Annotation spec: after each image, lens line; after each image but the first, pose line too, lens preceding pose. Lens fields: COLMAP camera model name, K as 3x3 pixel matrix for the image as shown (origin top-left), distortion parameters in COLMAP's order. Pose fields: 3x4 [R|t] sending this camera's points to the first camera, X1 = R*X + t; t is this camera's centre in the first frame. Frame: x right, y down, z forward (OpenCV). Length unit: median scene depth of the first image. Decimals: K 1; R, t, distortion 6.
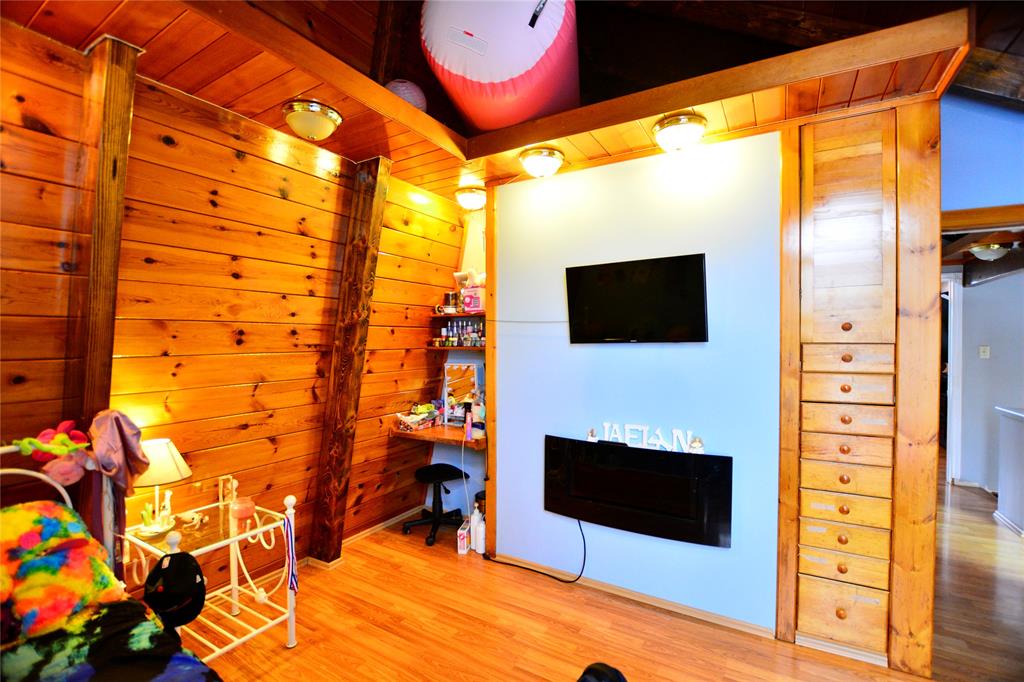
lens RADIAL K [[453.2, 0, 513.2], [0, 453.2, 344.4], [0, 0, 1]] dist [-0.026321, 0.001921]
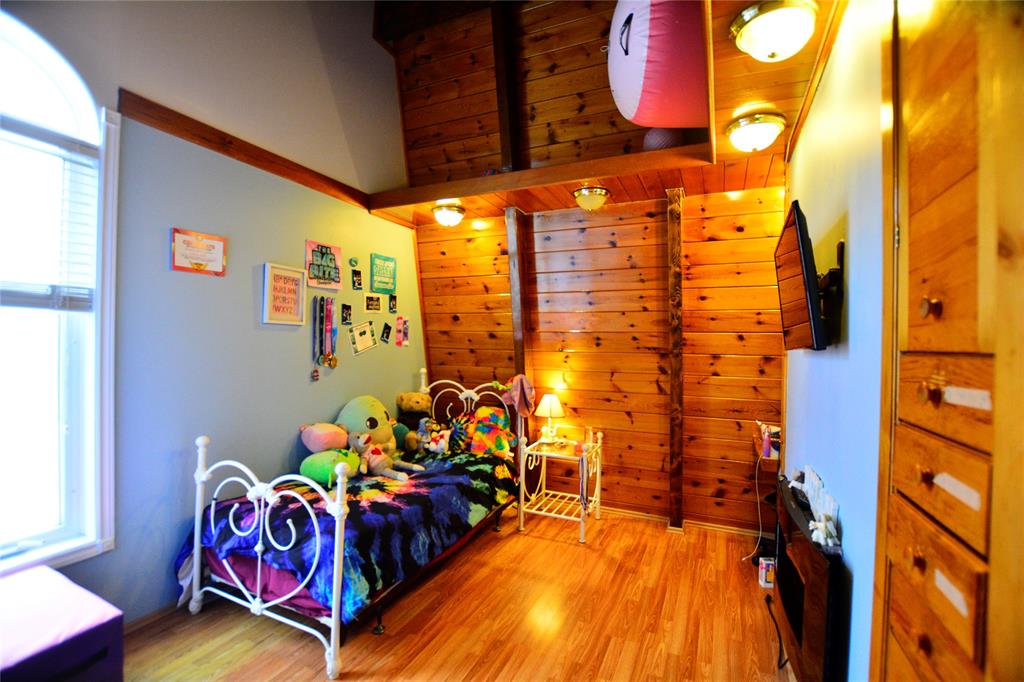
lens RADIAL K [[453.2, 0, 515.9], [0, 453.2, 342.2], [0, 0, 1]] dist [-0.026321, 0.001921]
pose [[0.115819, 0.001742, -0.993269, 0.859683], [-0.027984, 0.999607, -0.001510, -0.002825], [0.992876, 0.027970, 0.115822, 0.482702]]
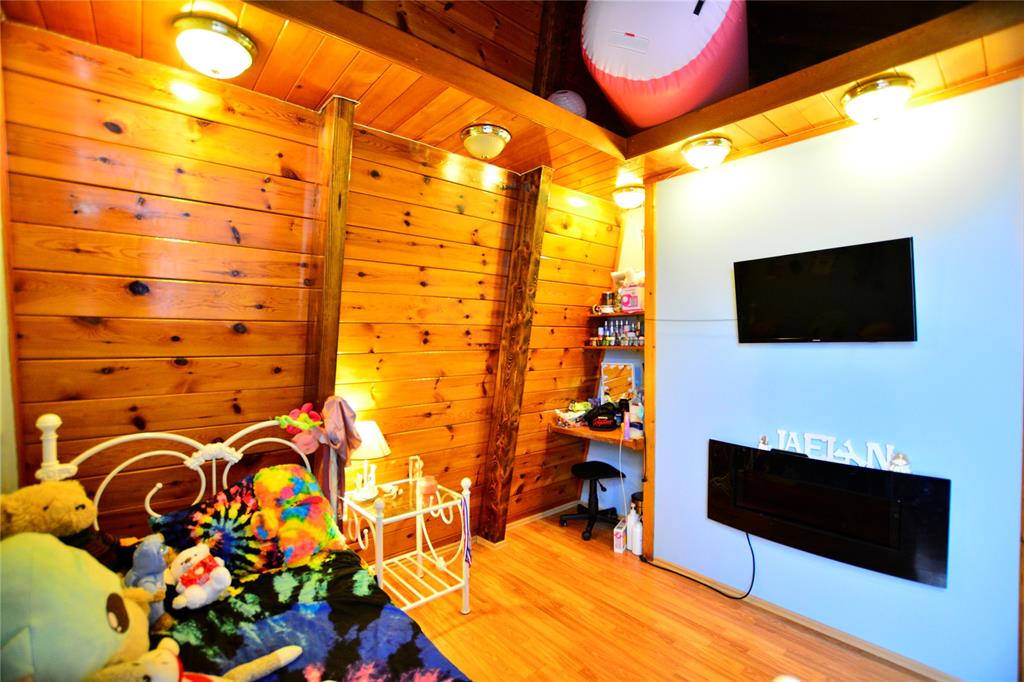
lens RADIAL K [[453.2, 0, 514.5], [0, 453.2, 345.0], [0, 0, 1]] dist [-0.026321, 0.001921]
pose [[0.949347, 0.002391, -0.314220, -0.024411], [-0.001598, 0.999995, 0.002780, 0.000340], [0.314225, -0.002137, 0.949346, -0.030362]]
